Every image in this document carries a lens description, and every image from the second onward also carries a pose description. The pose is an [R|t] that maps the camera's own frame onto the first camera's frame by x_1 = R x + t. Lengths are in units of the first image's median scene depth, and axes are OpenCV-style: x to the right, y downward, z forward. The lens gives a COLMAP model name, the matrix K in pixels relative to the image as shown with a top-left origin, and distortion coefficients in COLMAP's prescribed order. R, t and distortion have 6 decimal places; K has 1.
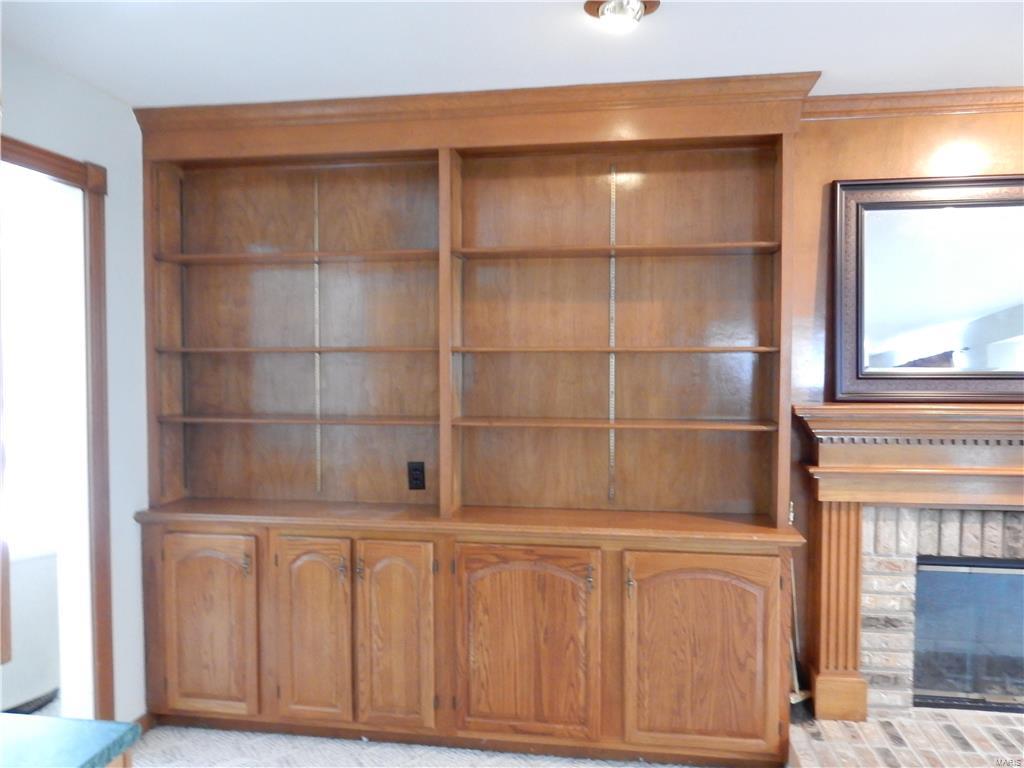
lens RADIAL K [[754.7, 0, 506.7], [0, 754.7, 385.5], [0, 0, 1]] dist [-0.012606, 0.012398]
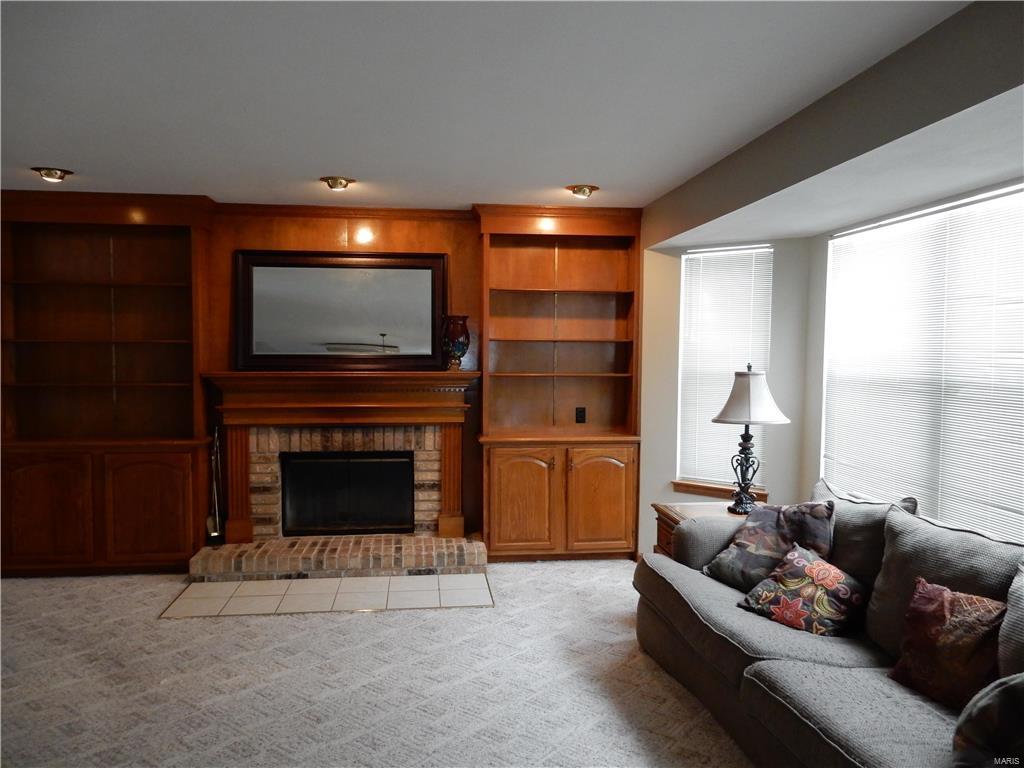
lens RADIAL K [[754.7, 0, 506.3], [0, 754.7, 383.2], [0, 0, 1]] dist [-0.012606, 0.012398]
pose [[0.961025, -0.005116, 0.276413, 0.568527], [0.003926, 0.999980, 0.004861, 0.046397], [-0.276433, -0.003586, 0.961027, -0.957674]]
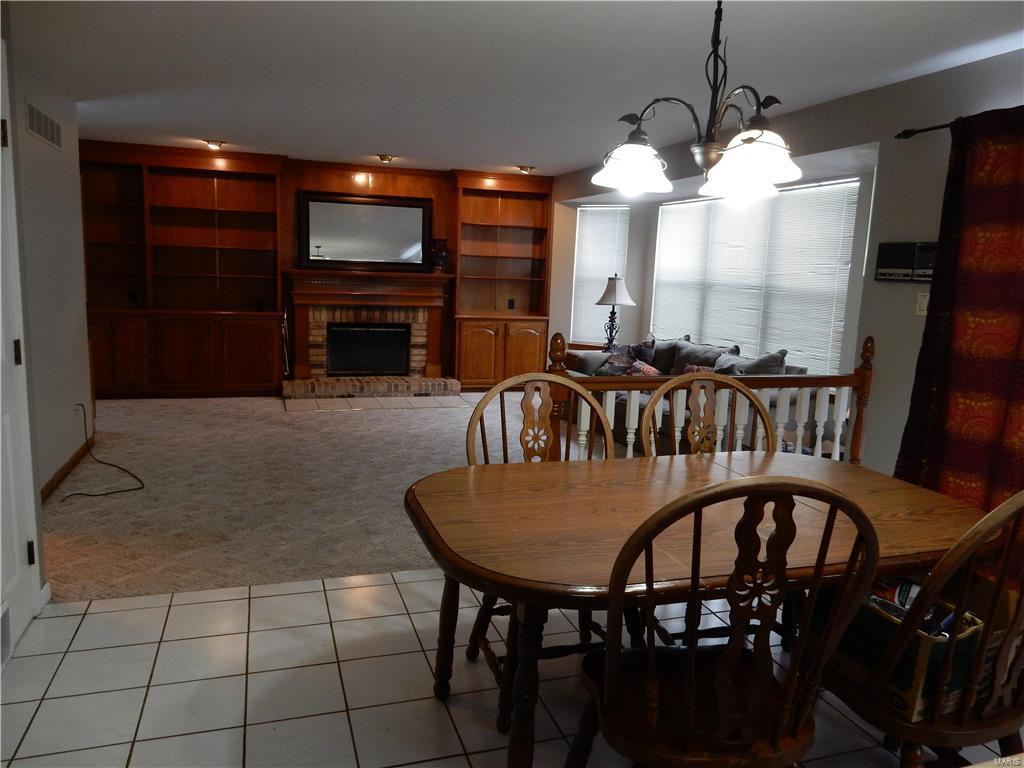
lens RADIAL K [[754.7, 0, 503.9], [0, 754.7, 390.7], [0, 0, 1]] dist [-0.012606, 0.012398]
pose [[0.887420, -0.039047, 0.459306, -0.209683], [-0.019511, 0.992331, 0.122057, 0.115315], [-0.460549, -0.117277, 0.879852, -1.952116]]
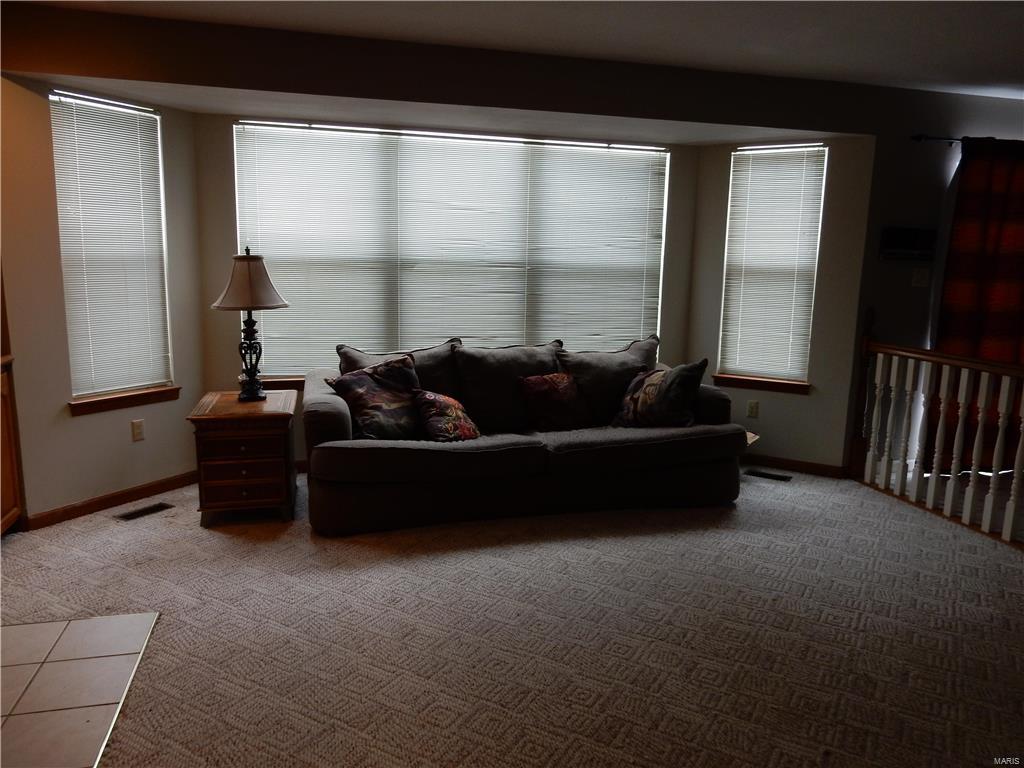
lens RADIAL K [[754.7, 0, 519.3], [0, 754.7, 397.6], [0, 0, 1]] dist [-0.012606, 0.012398]
pose [[-0.415997, -0.174590, 0.892449, -0.124115], [0.018080, 0.979615, 0.200070, 0.019997], [-0.909186, 0.099364, -0.404360, 0.495052]]
